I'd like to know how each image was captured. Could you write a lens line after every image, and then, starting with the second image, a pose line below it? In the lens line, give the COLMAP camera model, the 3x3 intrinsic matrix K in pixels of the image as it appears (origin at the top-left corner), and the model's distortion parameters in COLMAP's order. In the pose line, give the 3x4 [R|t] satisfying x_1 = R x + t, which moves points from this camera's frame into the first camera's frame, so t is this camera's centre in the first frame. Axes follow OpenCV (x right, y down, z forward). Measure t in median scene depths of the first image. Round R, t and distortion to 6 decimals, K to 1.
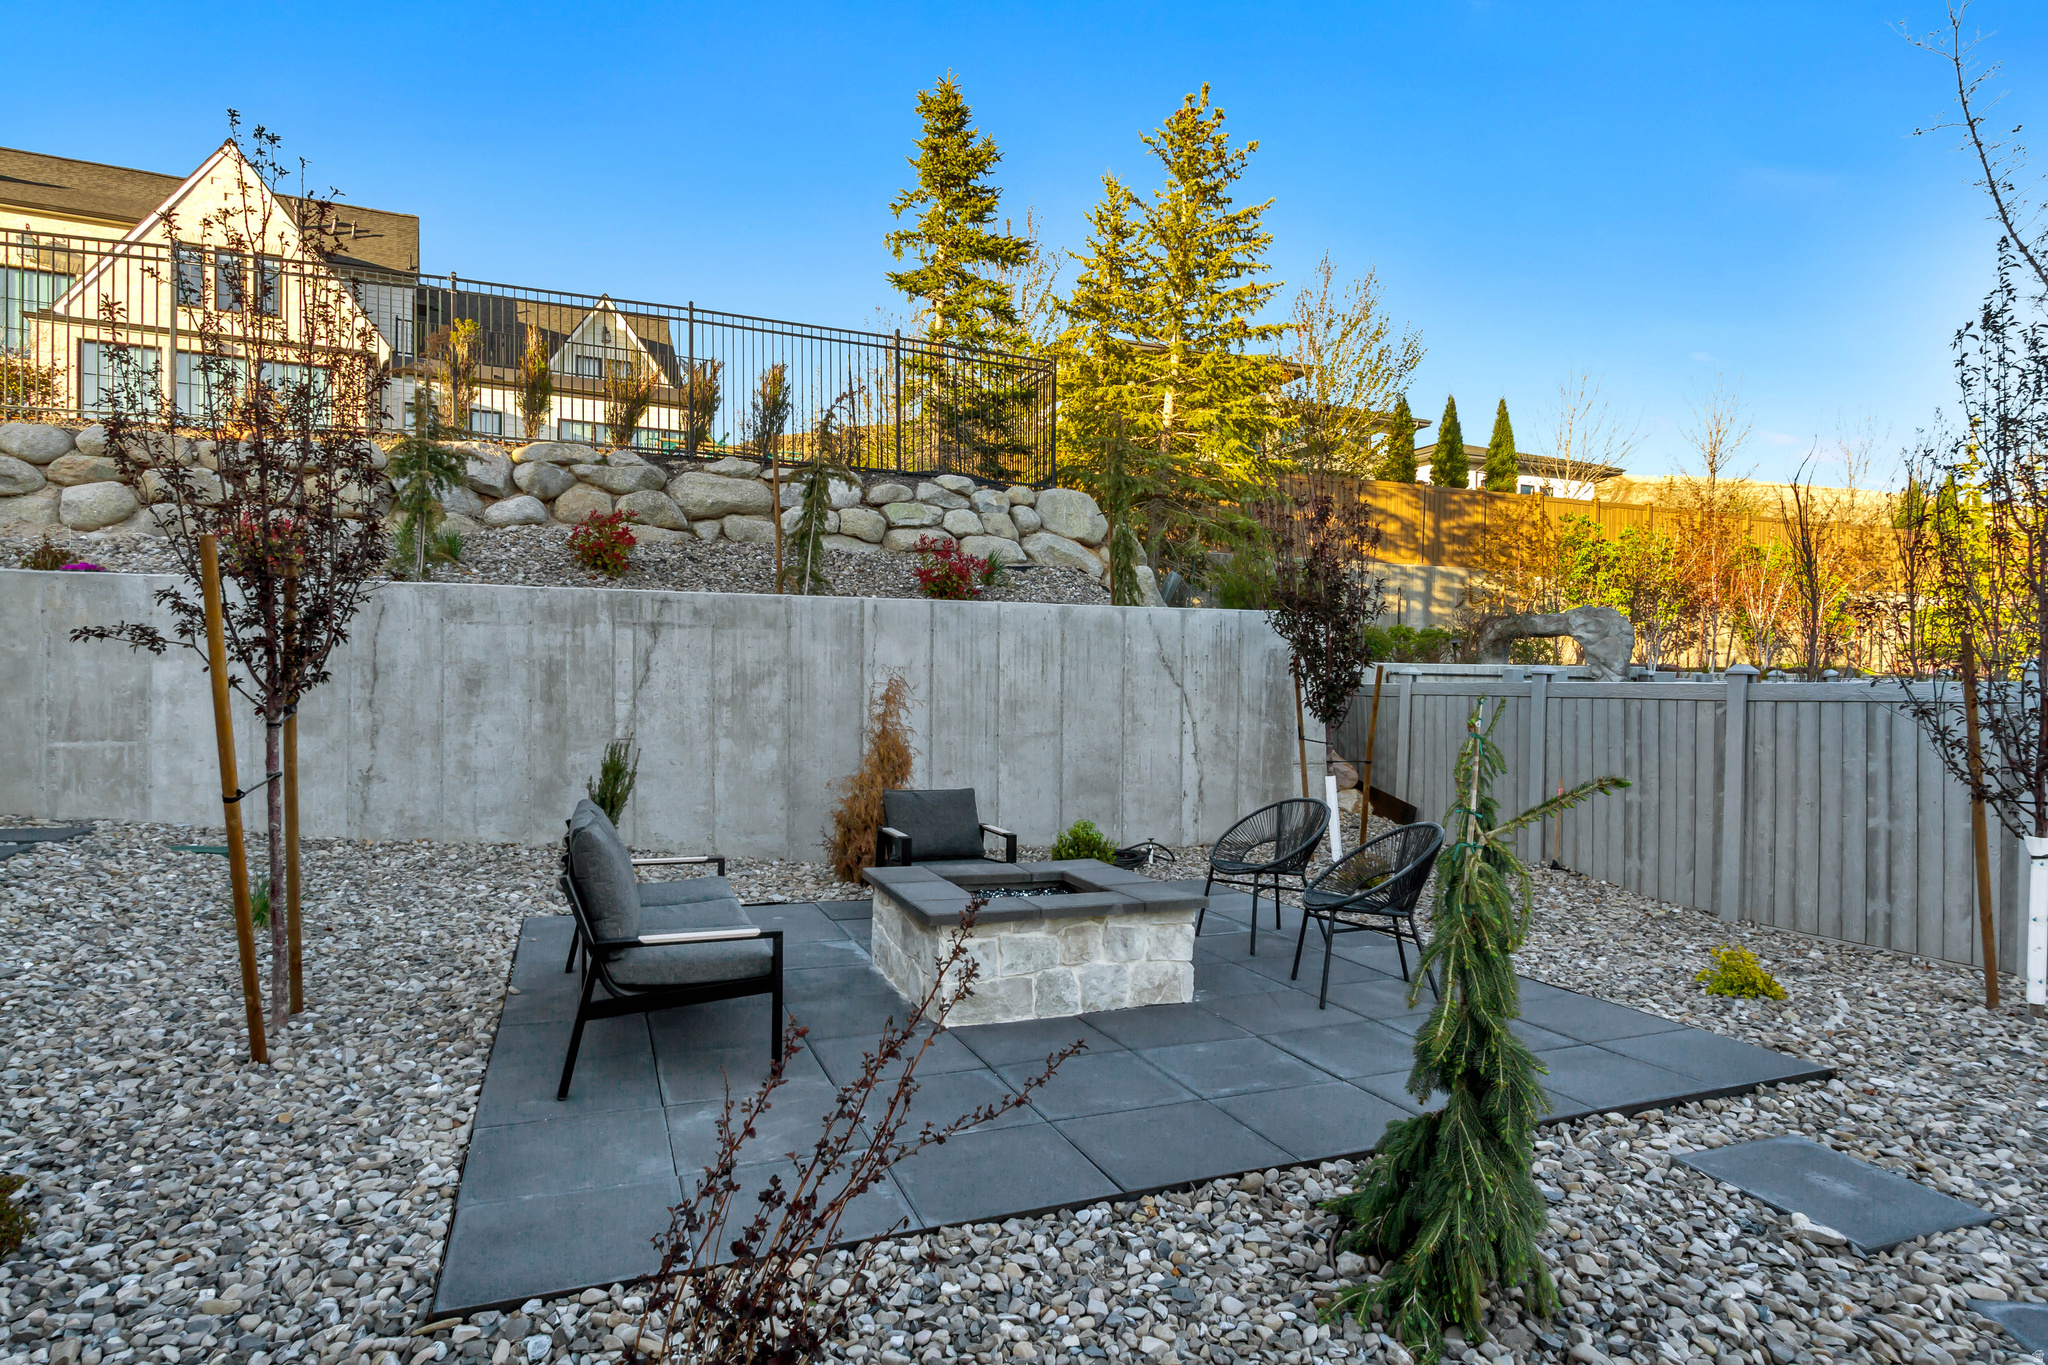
lens RADIAL K [[1174.2, 0, 1026.5], [0, 1174.2, 683.8], [0, 0, 1]] dist [0.006304, 0.002341]
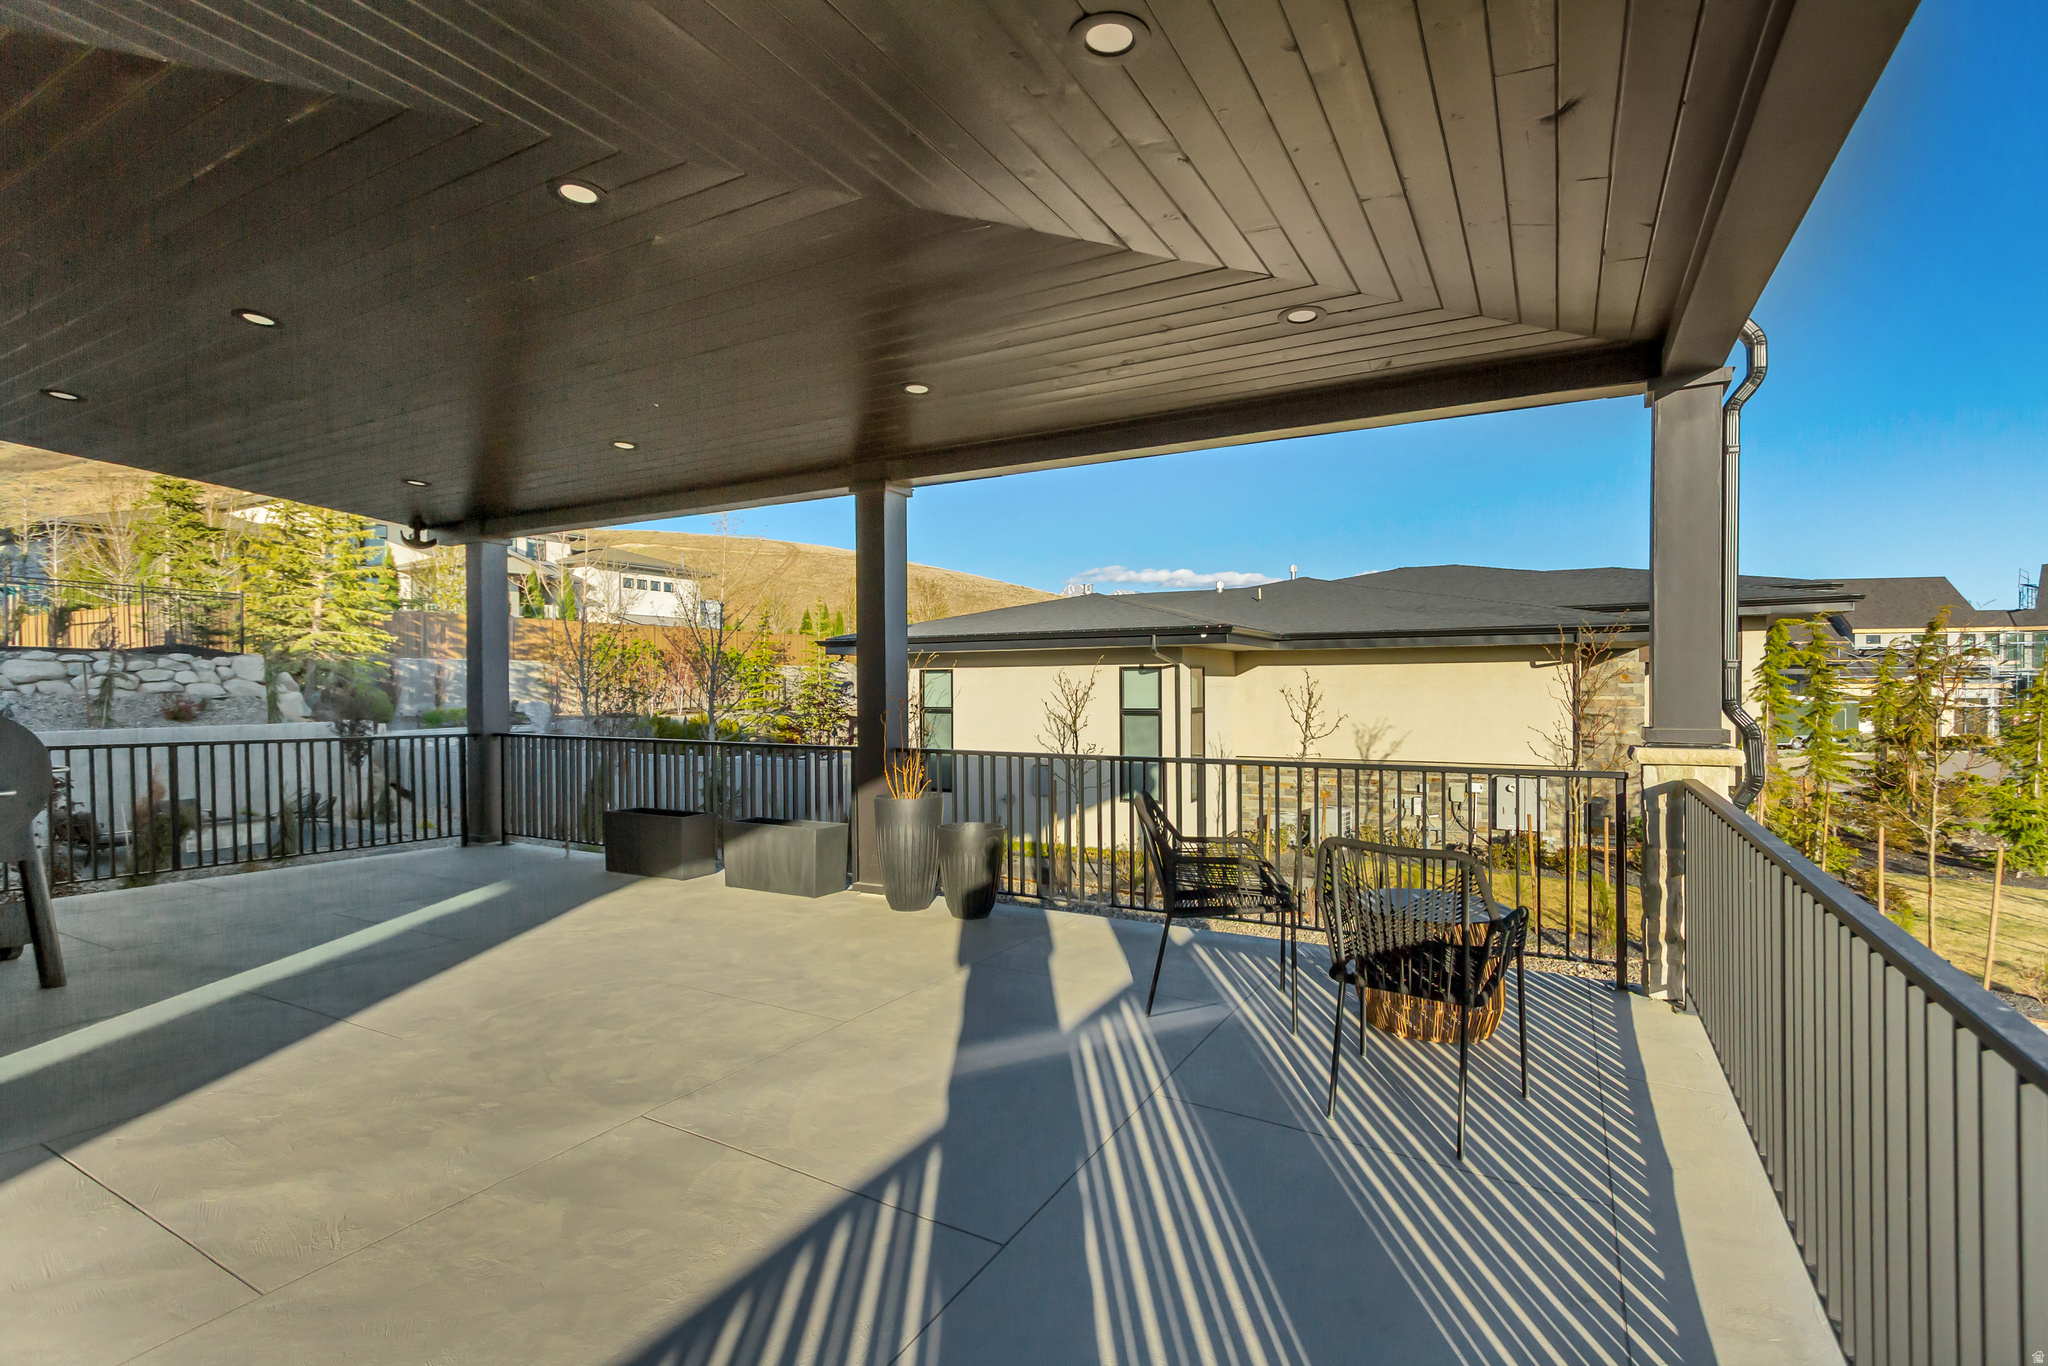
lens RADIAL K [[958.7, 0, 1030.4], [0, 958.7, 696.4], [0, 0, 1]] dist [0.002388, -0.002474]
pose [[0.783174, -0.024848, 0.621305, 0.071542], [0.018042, 0.999689, 0.017239, -0.116265], [-0.621540, -0.002291, 0.783379, -1.486219]]
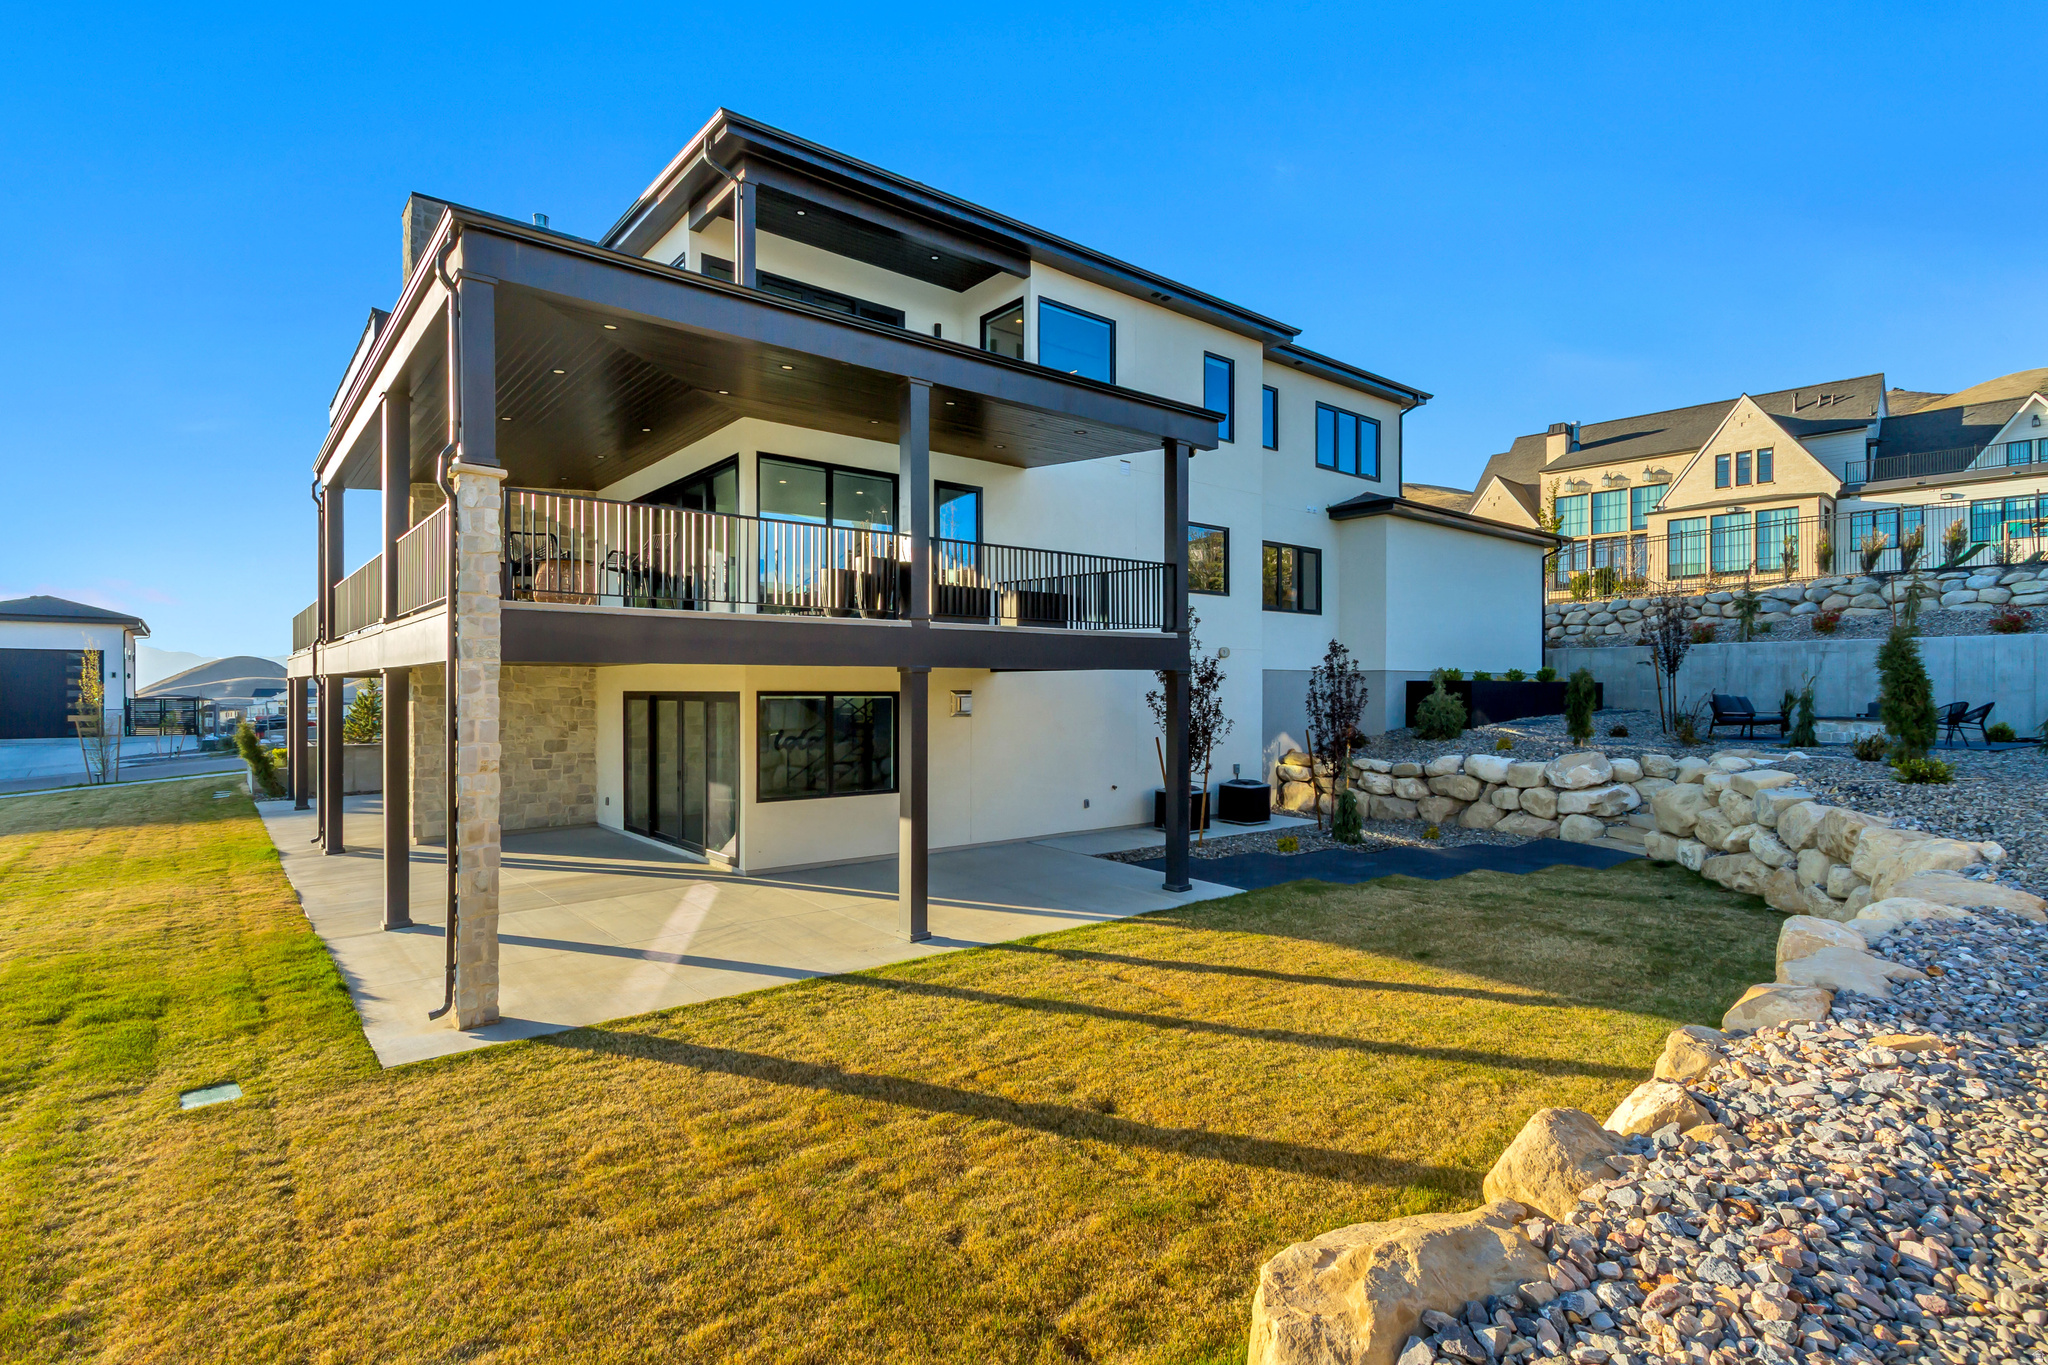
lens RADIAL K [[958.7, 0, 1028.0], [0, 958.7, 687.0], [0, 0, 1]] dist [0.002388, -0.002474]
pose [[0.278000, -0.009172, -0.960537, 1.083026], [0.001895, 0.999958, -0.009000, 0.041437], [0.960579, 0.000682, 0.278005, -1.195176]]
